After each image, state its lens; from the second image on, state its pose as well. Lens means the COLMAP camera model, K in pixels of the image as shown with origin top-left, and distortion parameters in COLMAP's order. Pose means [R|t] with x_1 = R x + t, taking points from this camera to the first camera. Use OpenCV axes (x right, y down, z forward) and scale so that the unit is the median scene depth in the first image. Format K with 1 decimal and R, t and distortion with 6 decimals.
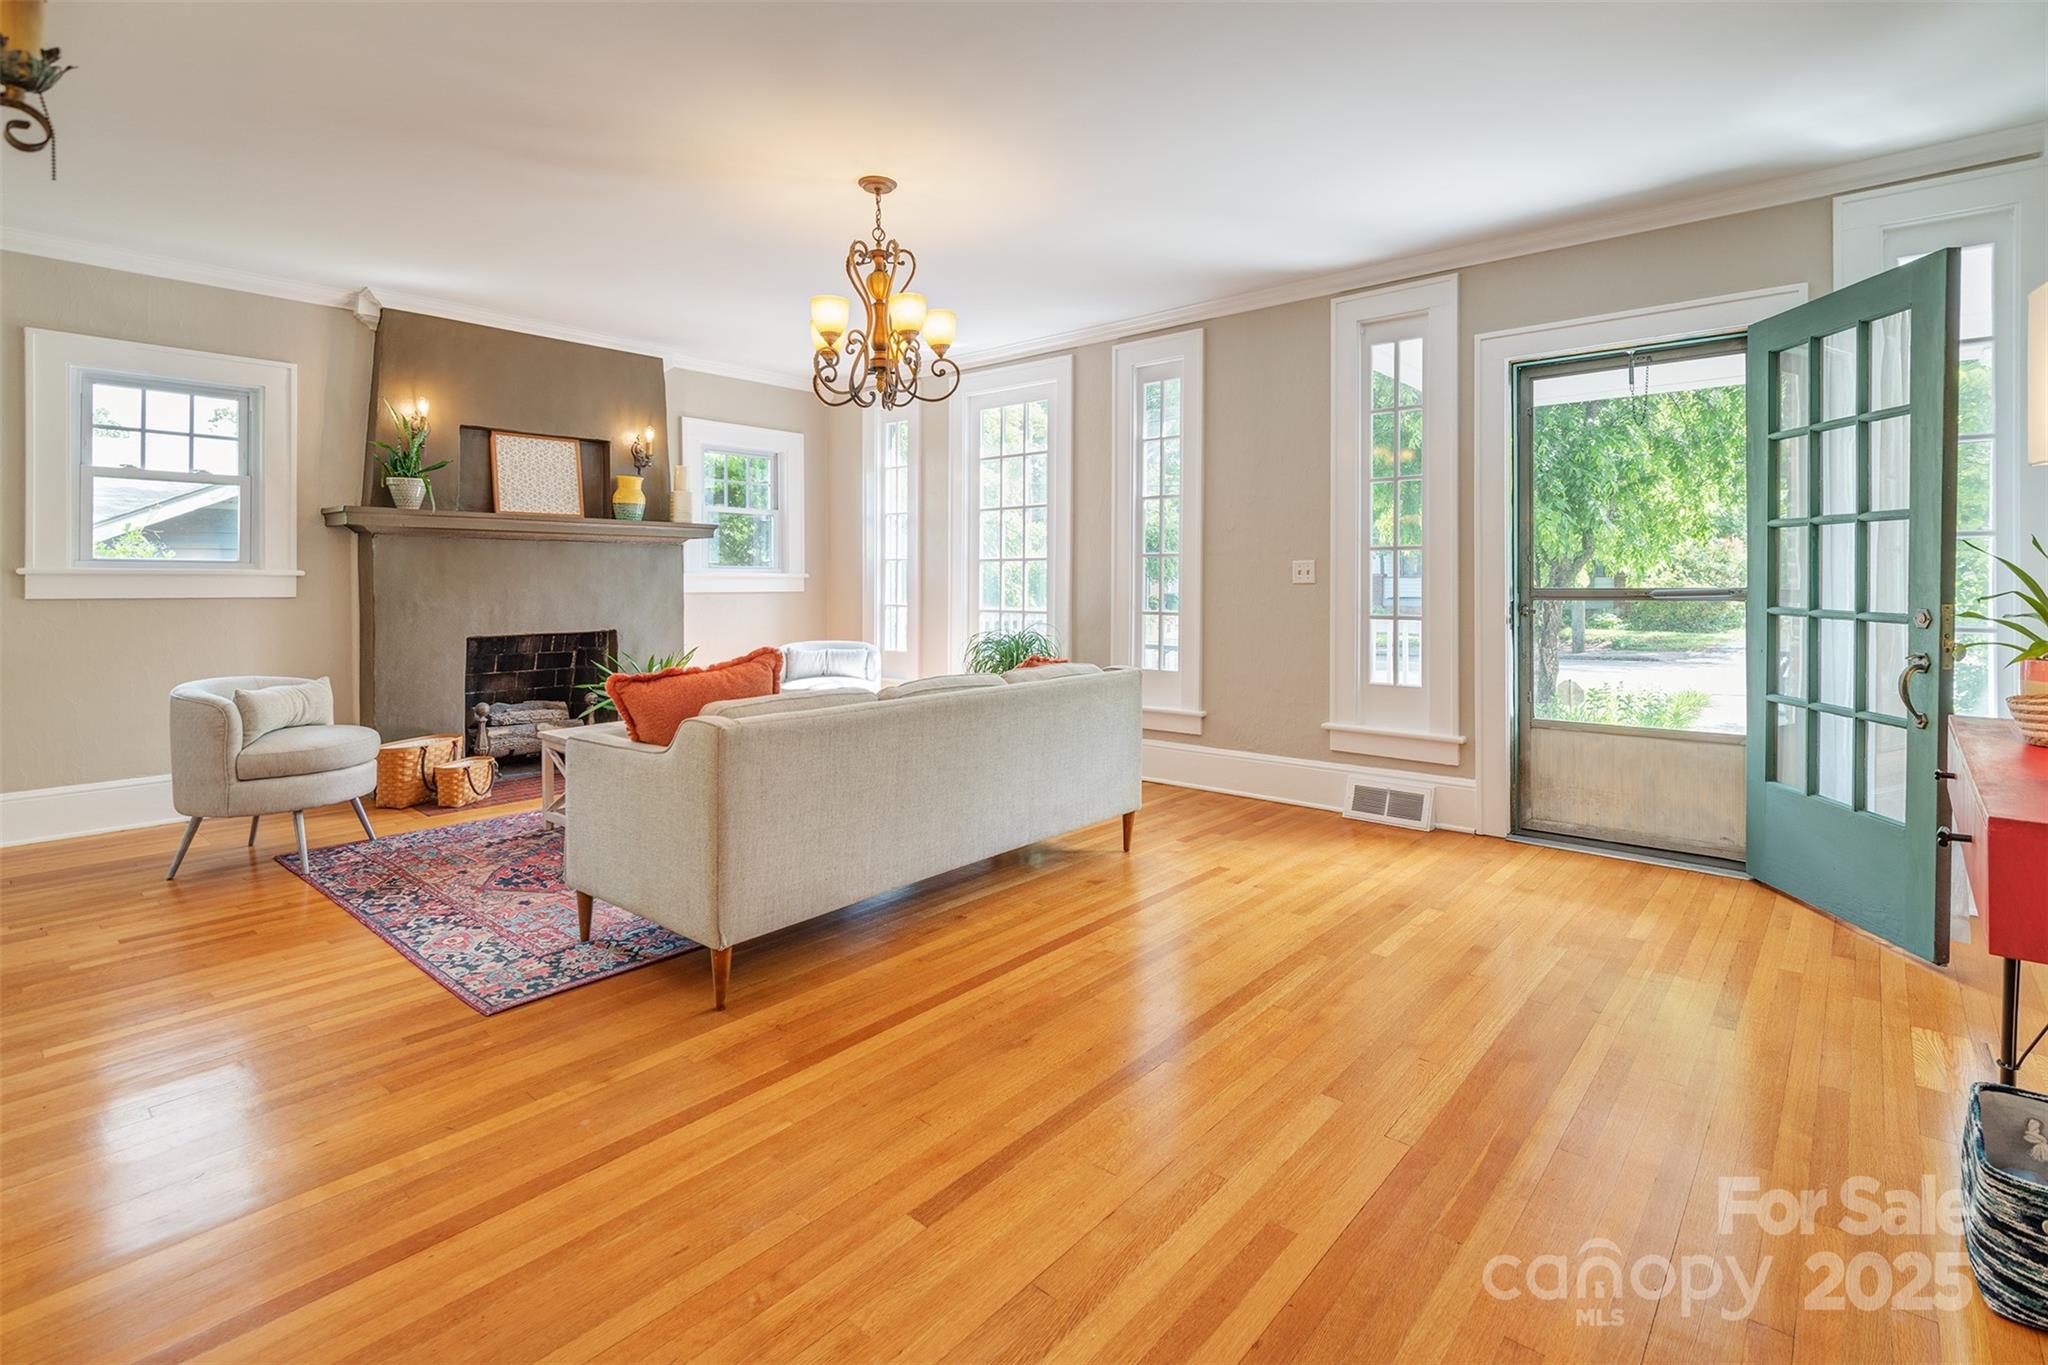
lens RADIAL K [[964.1, 0, 1027.7], [0, 964.1, 578.7], [0, 0, 1]] dist [0.004080, 0.000253]
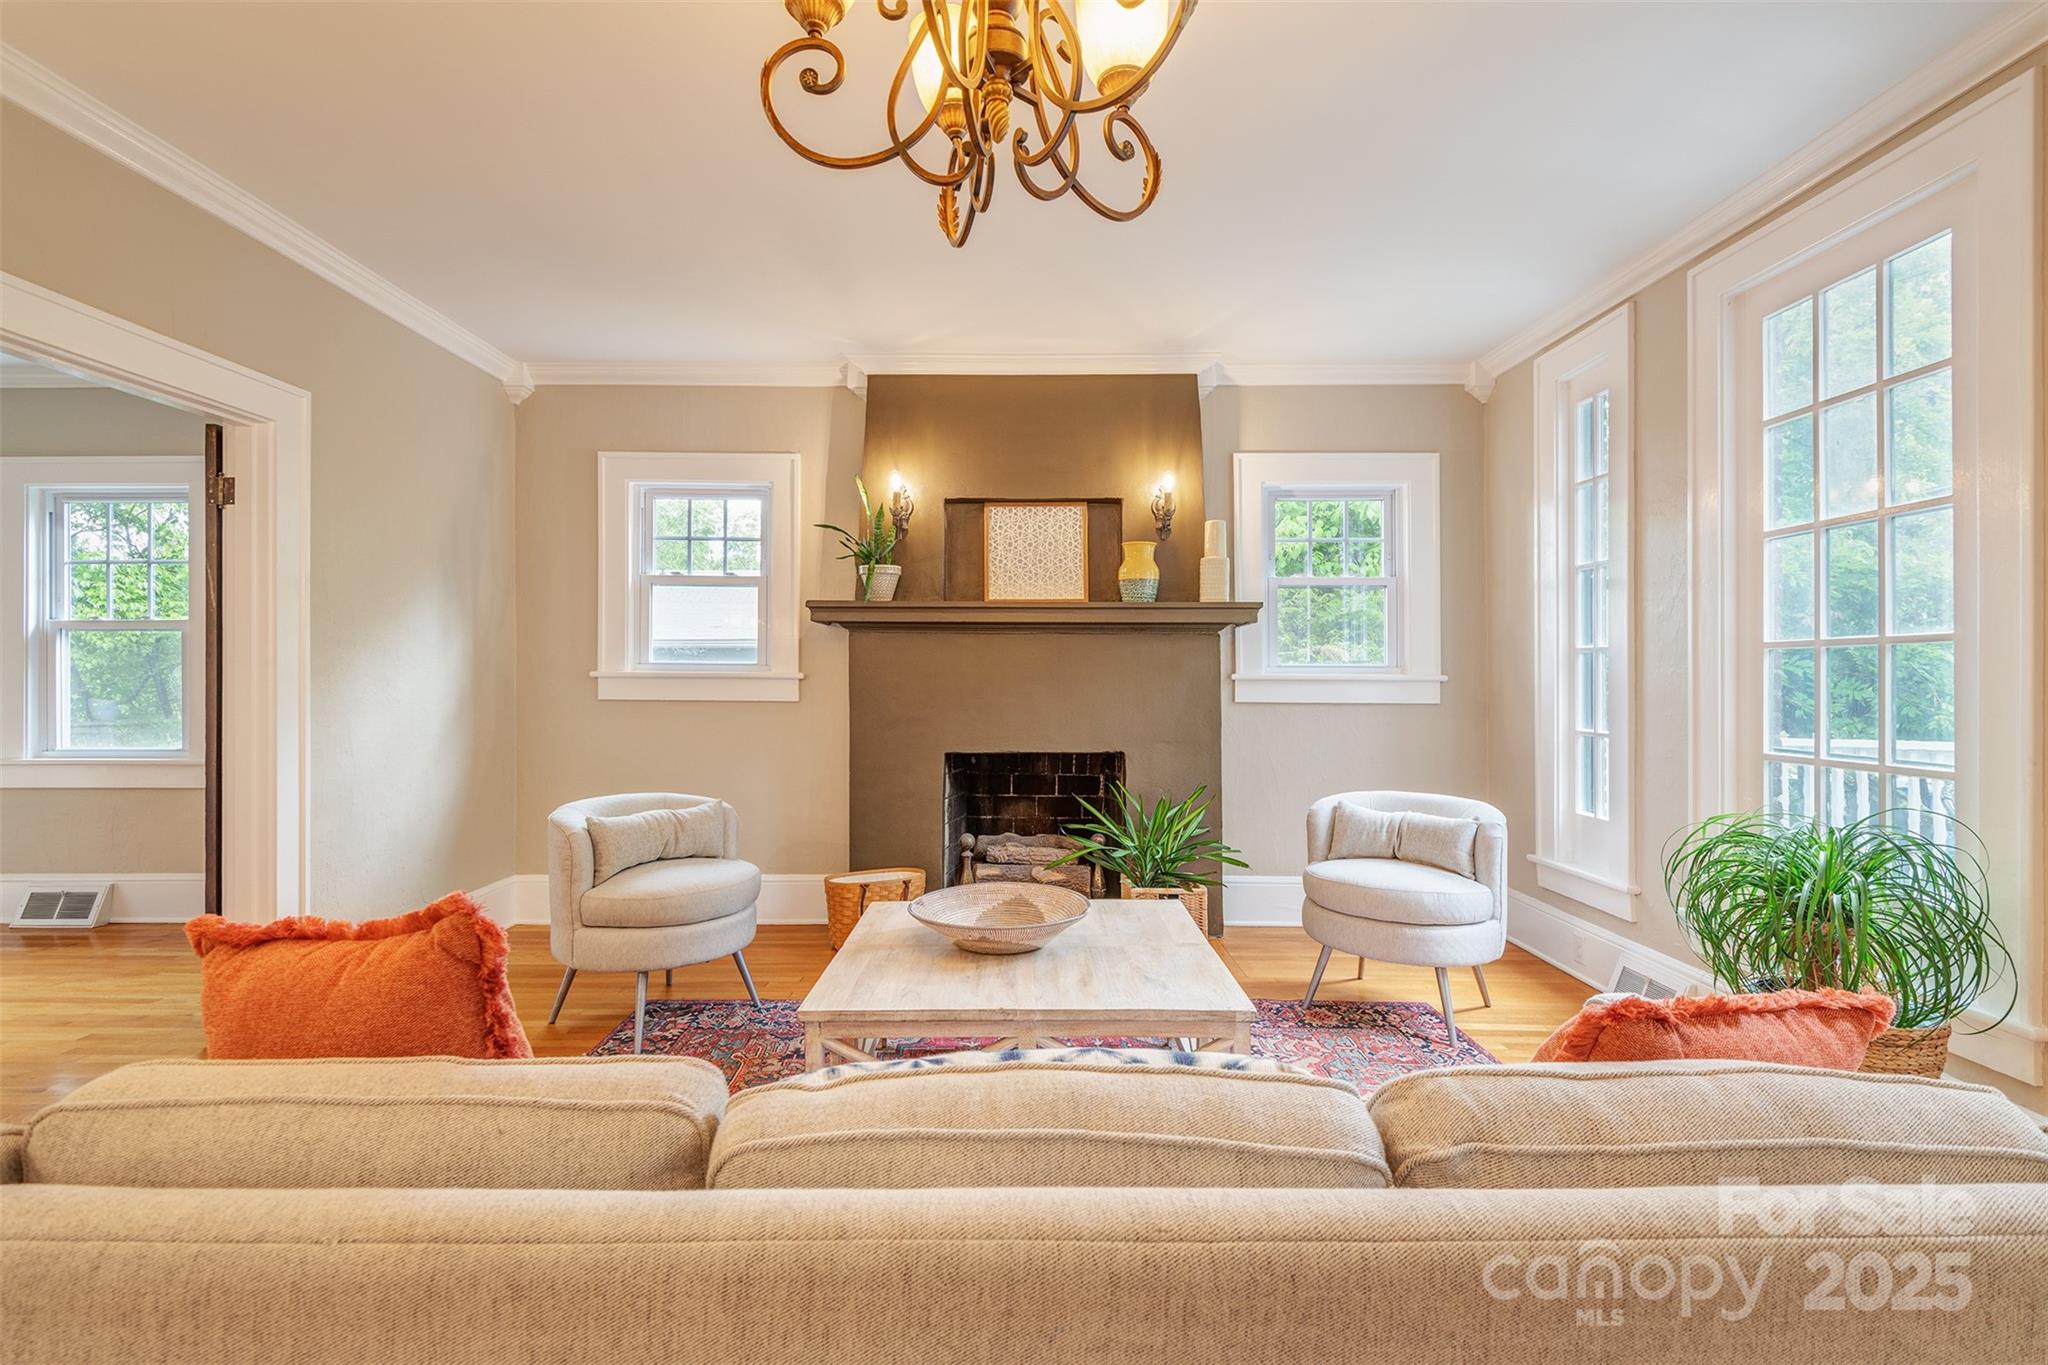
lens RADIAL K [[944.0, 0, 1024.0], [0, 944.0, 682.5], [0, 0, 1]] dist [0.001186, 0.000000]
pose [[0.652173, 0.000999, -0.758069, 0.071431], [-0.004349, 0.999988, -0.002423, 0.001543], [0.758057, 0.004877, 0.652170, 0.482979]]
